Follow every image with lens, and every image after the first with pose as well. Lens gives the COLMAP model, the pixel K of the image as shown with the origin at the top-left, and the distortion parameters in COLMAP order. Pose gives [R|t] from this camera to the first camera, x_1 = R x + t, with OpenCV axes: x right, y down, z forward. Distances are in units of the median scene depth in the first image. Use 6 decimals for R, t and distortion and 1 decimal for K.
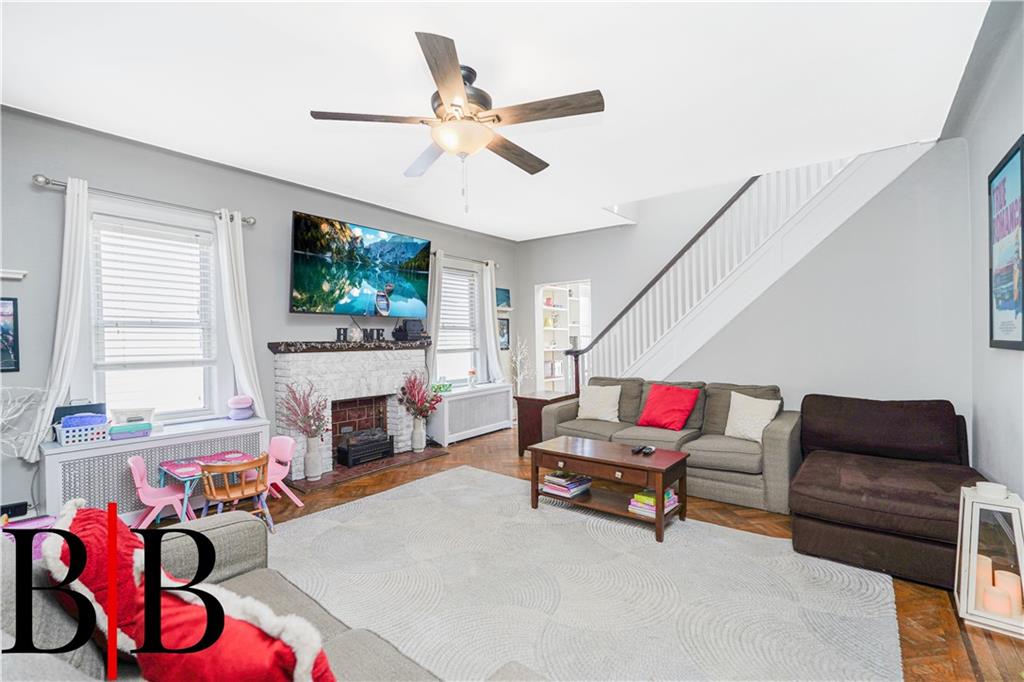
lens RADIAL K [[465.2, 0, 517.0], [0, 465.2, 351.5], [0, 0, 1]] dist [-0.015936, 0.007623]
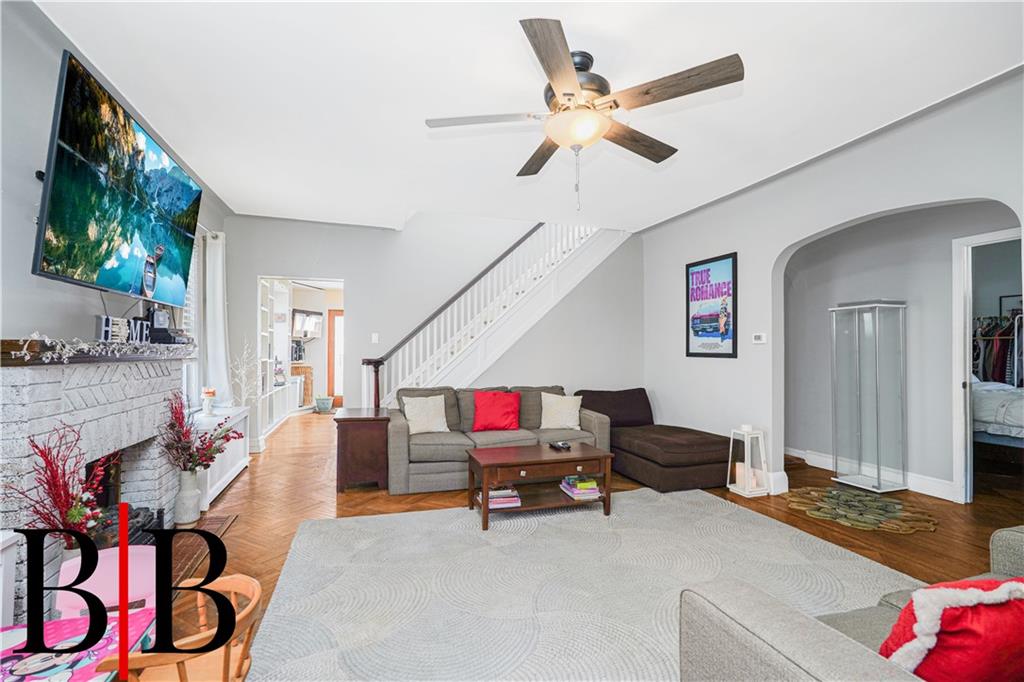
lens RADIAL K [[465.2, 0, 497.9], [0, 465.2, 350.8], [0, 0, 1]] dist [-0.015936, 0.007623]
pose [[0.550498, 0.014233, 0.834715, -0.568275], [0.008760, 0.999701, -0.022823, 0.002649], [-0.834791, 0.019876, 0.550209, 0.365366]]
